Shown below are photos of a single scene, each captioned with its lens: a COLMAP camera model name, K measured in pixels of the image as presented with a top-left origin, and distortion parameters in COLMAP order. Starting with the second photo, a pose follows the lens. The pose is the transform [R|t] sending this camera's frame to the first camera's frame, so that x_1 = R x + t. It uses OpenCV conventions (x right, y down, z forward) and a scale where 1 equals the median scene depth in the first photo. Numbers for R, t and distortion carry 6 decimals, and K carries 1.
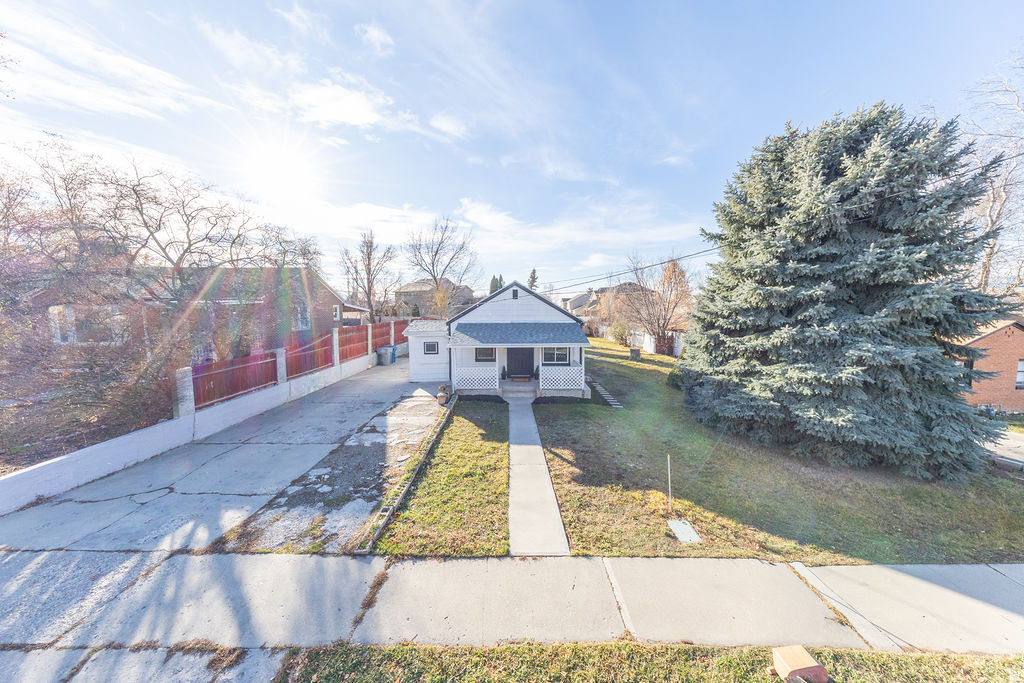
lens RADIAL K [[303.2, 0, 509.8], [0, 303.2, 328.0], [0, 0, 1]] dist [0.008847, -0.000014]
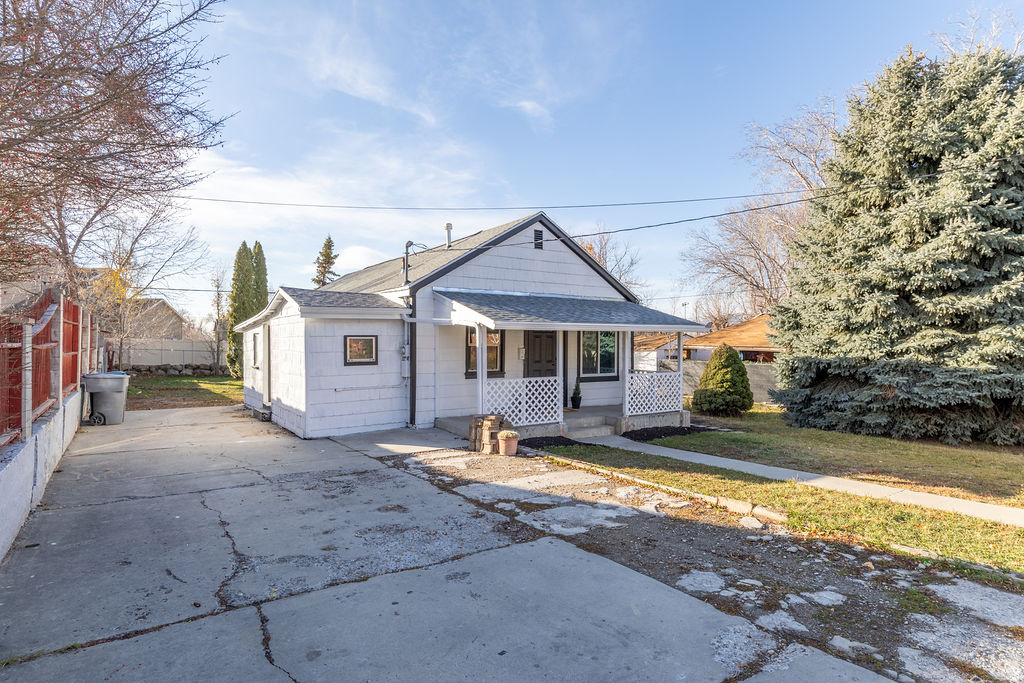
lens RADIAL K [[552.5, 0, 512.0], [0, 552.5, 341.5], [0, 0, 1]] dist [-0.004440, 0.000349]
pose [[0.825745, 0.012676, 0.563901, -0.921033], [0.031781, 0.997114, -0.068953, 0.205044], [-0.563147, 0.074859, 0.822959, 0.499300]]
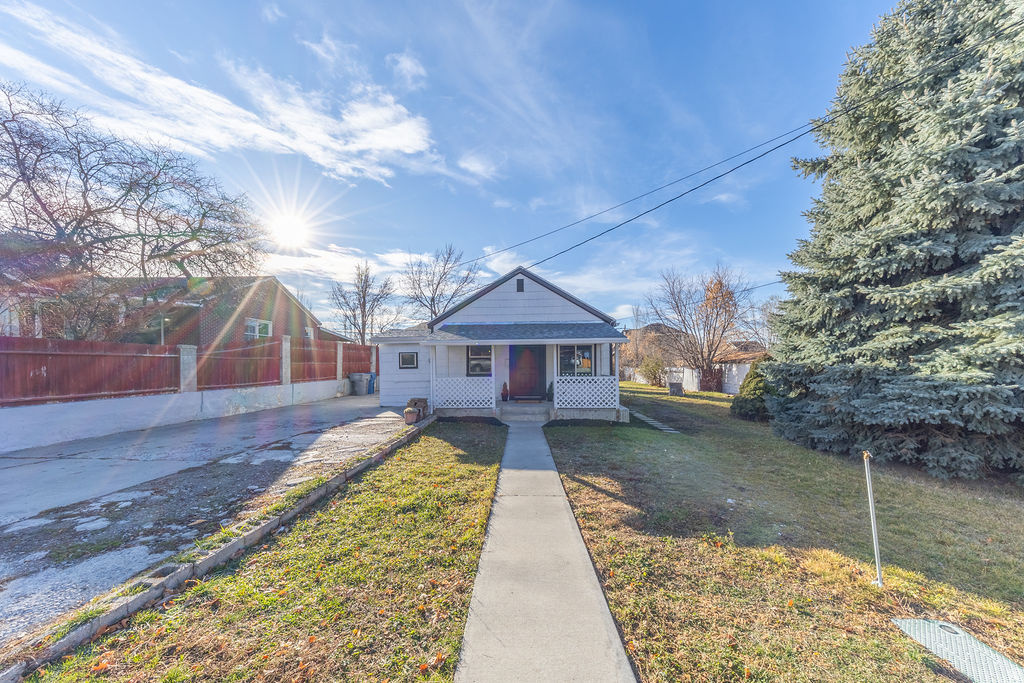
lens RADIAL K [[327.2, 0, 510.2], [0, 327.2, 363.1], [0, 0, 1]] dist [-0.000068, -0.000087]
pose [[0.999257, 0.000257, -0.038552, 0.040912], [-0.002915, 0.997618, -0.068912, 0.231322], [0.038443, 0.068973, 0.996878, 0.374724]]
